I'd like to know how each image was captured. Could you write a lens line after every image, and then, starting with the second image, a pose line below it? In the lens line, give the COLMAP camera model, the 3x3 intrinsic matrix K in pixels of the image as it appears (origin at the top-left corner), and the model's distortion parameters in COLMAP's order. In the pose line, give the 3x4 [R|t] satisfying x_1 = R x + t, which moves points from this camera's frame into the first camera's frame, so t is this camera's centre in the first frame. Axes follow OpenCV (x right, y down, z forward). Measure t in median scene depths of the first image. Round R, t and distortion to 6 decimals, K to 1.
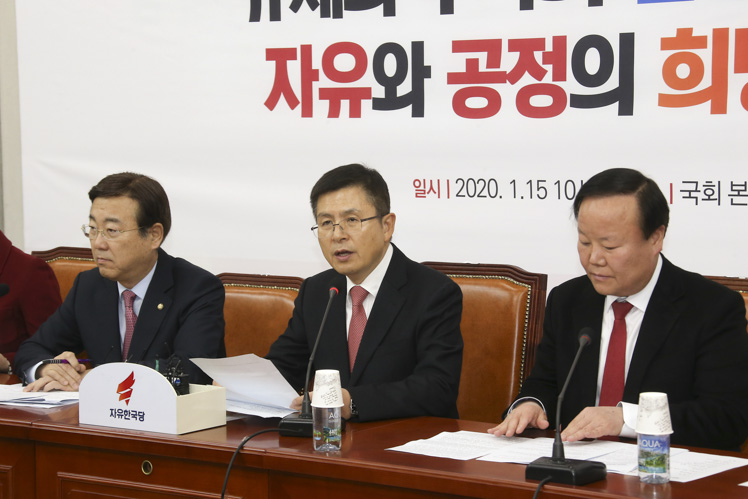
lens RADIAL K [[2176.2, 0, 347.3], [0, 2176.2, 246.0], [0, 0, 1]] dist [0.730834, 0.000000]
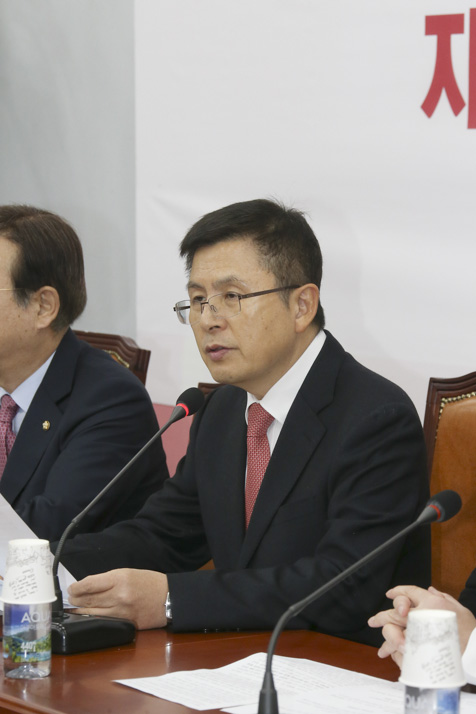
lens RADIAL K [[3235.3, 0, 237.7], [0, 3235.3, 363.1], [0, 0, 1]] dist [1.045516, 0.000000]
pose [[0.940164, 0.040732, -0.338278, 0.241854], [-0.038400, 0.999170, 0.013587, -0.004053], [0.338551, 0.000216, 0.940948, 0.130290]]
